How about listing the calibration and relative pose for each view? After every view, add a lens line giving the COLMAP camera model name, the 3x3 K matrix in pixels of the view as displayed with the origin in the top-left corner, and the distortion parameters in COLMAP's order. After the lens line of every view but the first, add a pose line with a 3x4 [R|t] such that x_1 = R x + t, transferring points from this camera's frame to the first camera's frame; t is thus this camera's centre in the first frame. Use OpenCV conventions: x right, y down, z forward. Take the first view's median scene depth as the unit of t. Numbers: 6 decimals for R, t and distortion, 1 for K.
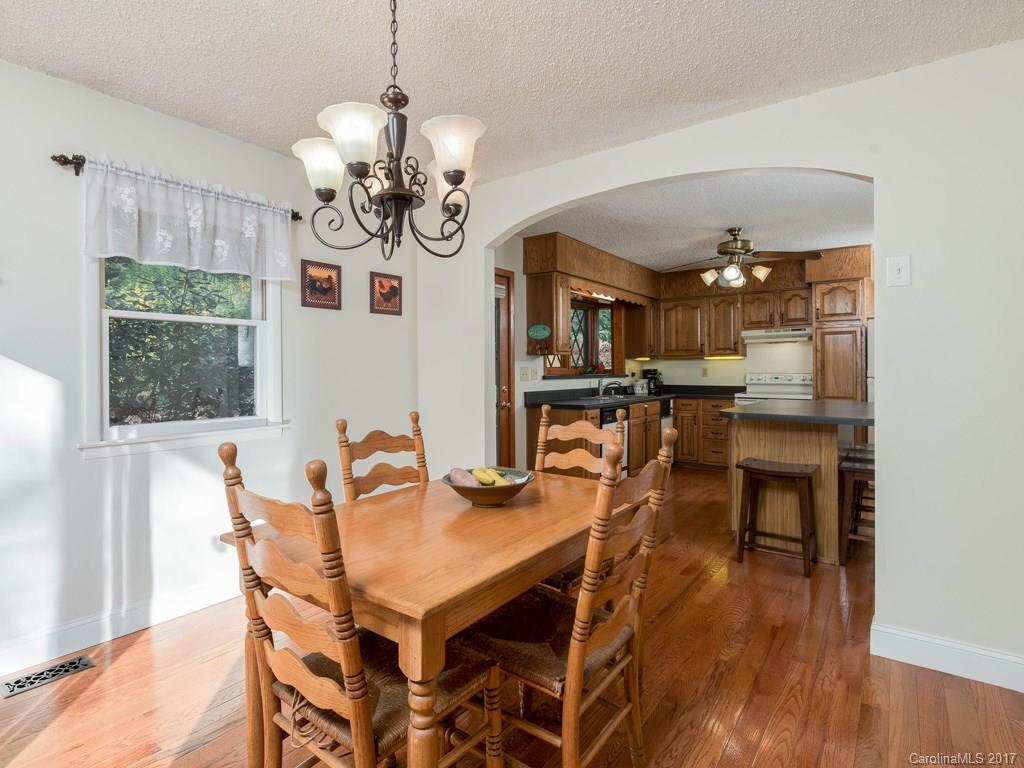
lens RADIAL K [[544.2, 0, 474.2], [0, 544.2, 369.2], [0, 0, 1]] dist [0.038738, 0.000096]
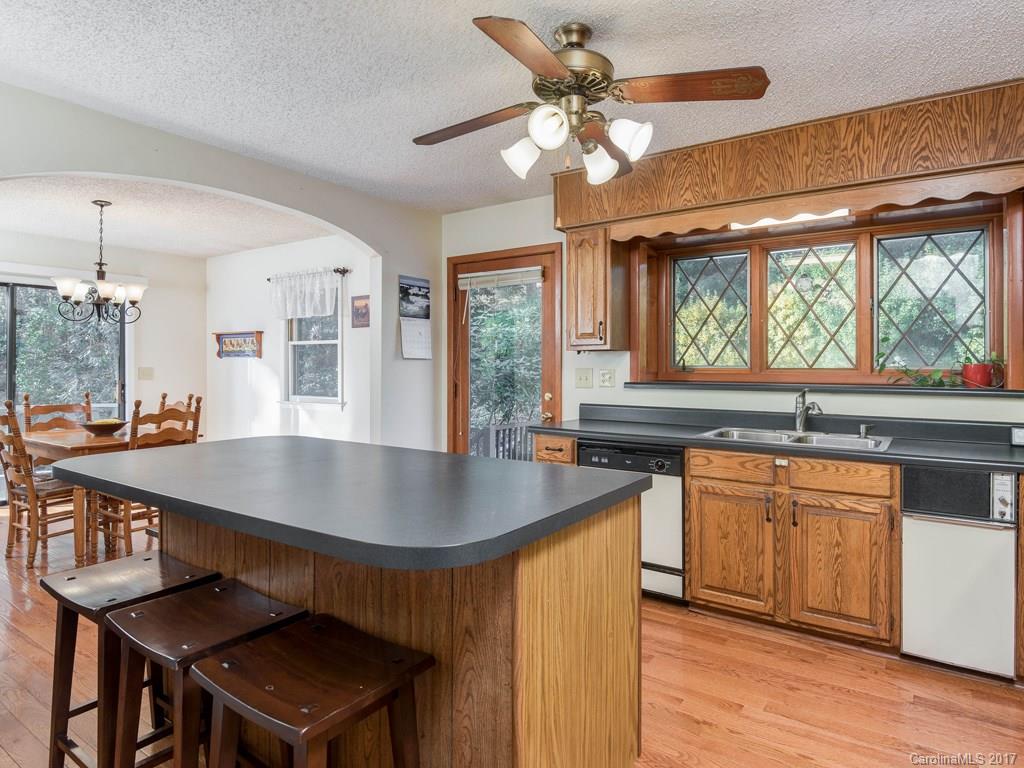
lens RADIAL K [[601.1, 0, 512.2], [0, 601.1, 364.7], [0, 0, 1]] dist [0.015672, -0.024040]
pose [[0.030396, 0.000438, -0.999538, 0.702722], [-0.003842, 0.999993, 0.000322, -0.007101], [0.999531, 0.003831, 0.030398, 0.705415]]
